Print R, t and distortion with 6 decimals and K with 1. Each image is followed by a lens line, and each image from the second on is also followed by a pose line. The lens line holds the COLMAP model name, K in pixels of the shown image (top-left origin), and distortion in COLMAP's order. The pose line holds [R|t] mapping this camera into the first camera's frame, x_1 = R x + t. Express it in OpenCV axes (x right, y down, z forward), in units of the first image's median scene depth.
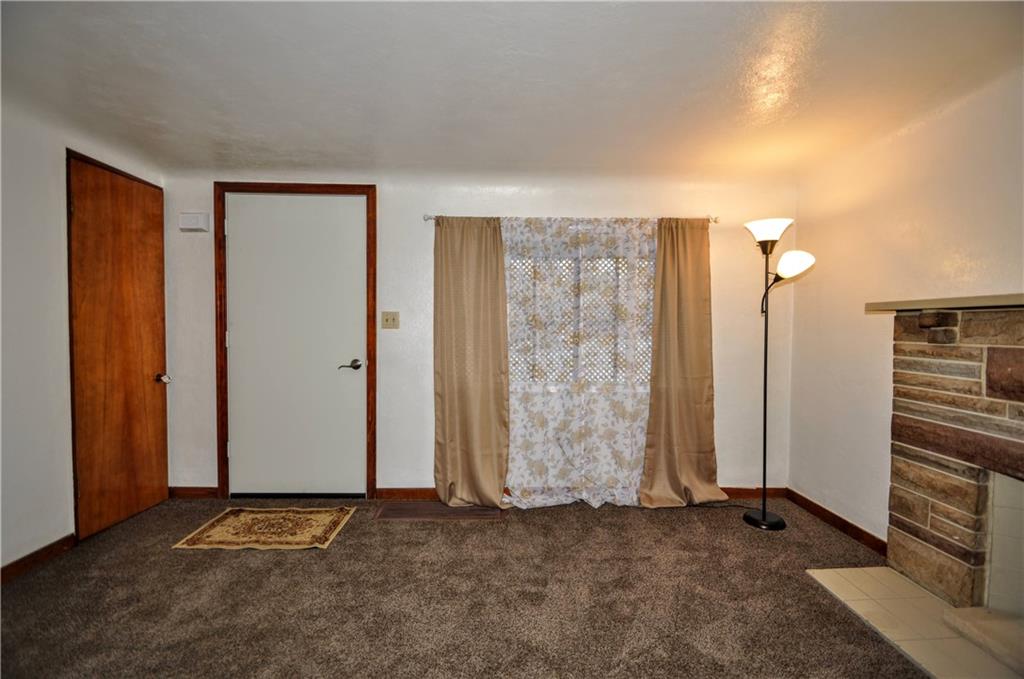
lens RADIAL K [[445.5, 0, 512.0], [0, 445.5, 339.5], [0, 0, 1]] dist [0.009334, -0.013157]
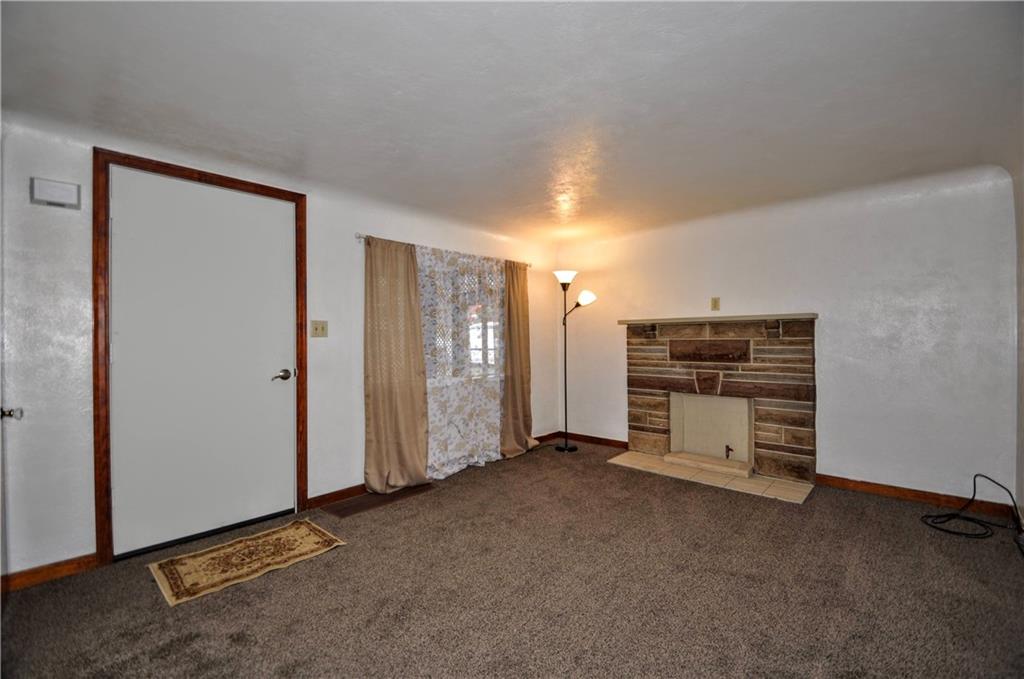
lens RADIAL K [[445.5, 0, 512.0], [0, 445.5, 339.5], [0, 0, 1]] dist [0.009334, -0.013157]
pose [[0.692015, -0.015622, 0.721714, -0.793817], [0.034786, 0.999326, -0.011723, 0.009217], [-0.721044, 0.033218, 0.692092, -0.027127]]
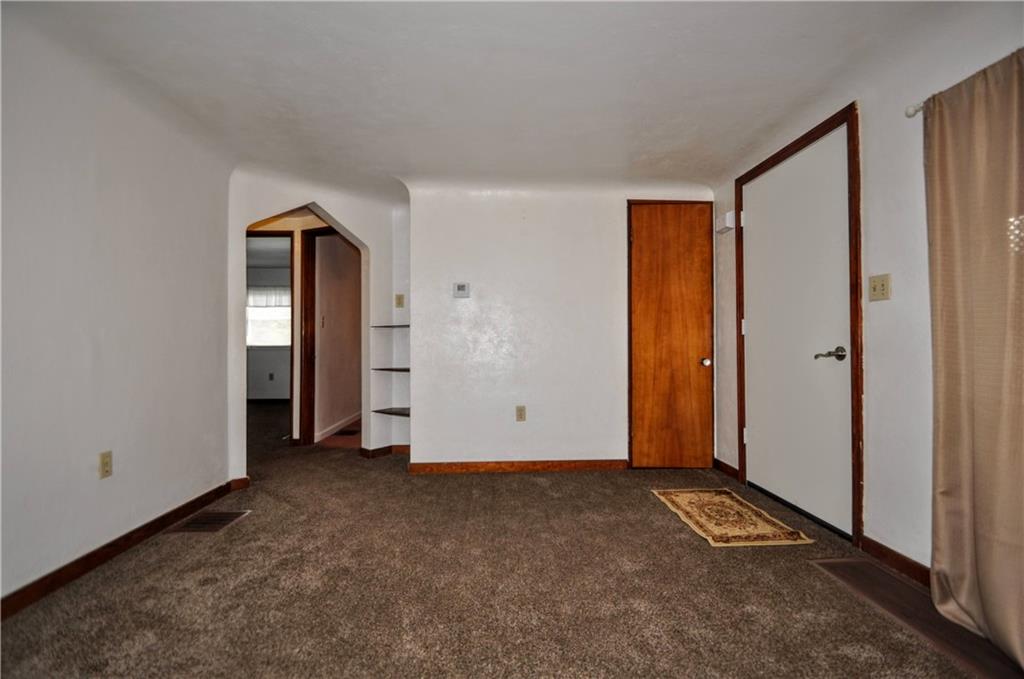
lens RADIAL K [[453.4, 0, 502.1], [0, 453.4, 339.5], [0, 0, 1]] dist [0.002017, -0.013783]
pose [[0.003822, -0.017650, -0.999837, 0.444797], [-0.027756, 0.999457, -0.017749, 0.068699], [0.999607, 0.027819, 0.003330, 0.492289]]
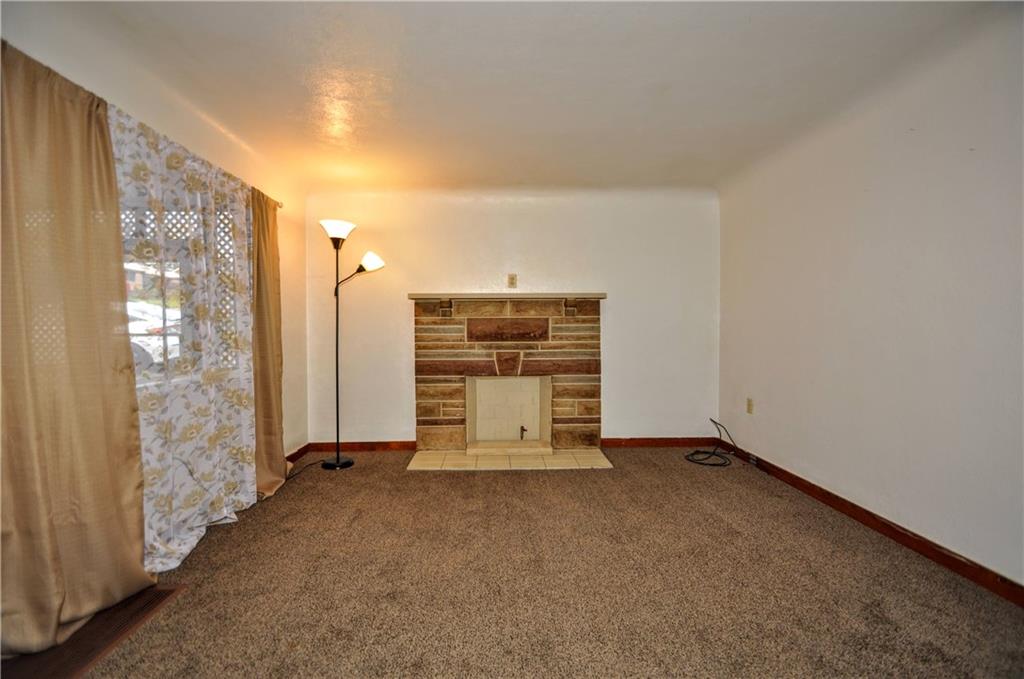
lens RADIAL K [[445.5, 0, 512.0], [0, 445.5, 339.5], [0, 0, 1]] dist [0.009334, -0.013157]
pose [[-0.016938, -0.028708, 0.999444, -0.680251], [0.033651, 0.999005, 0.029266, 0.041761], [-0.999290, 0.034128, -0.015955, 0.535043]]
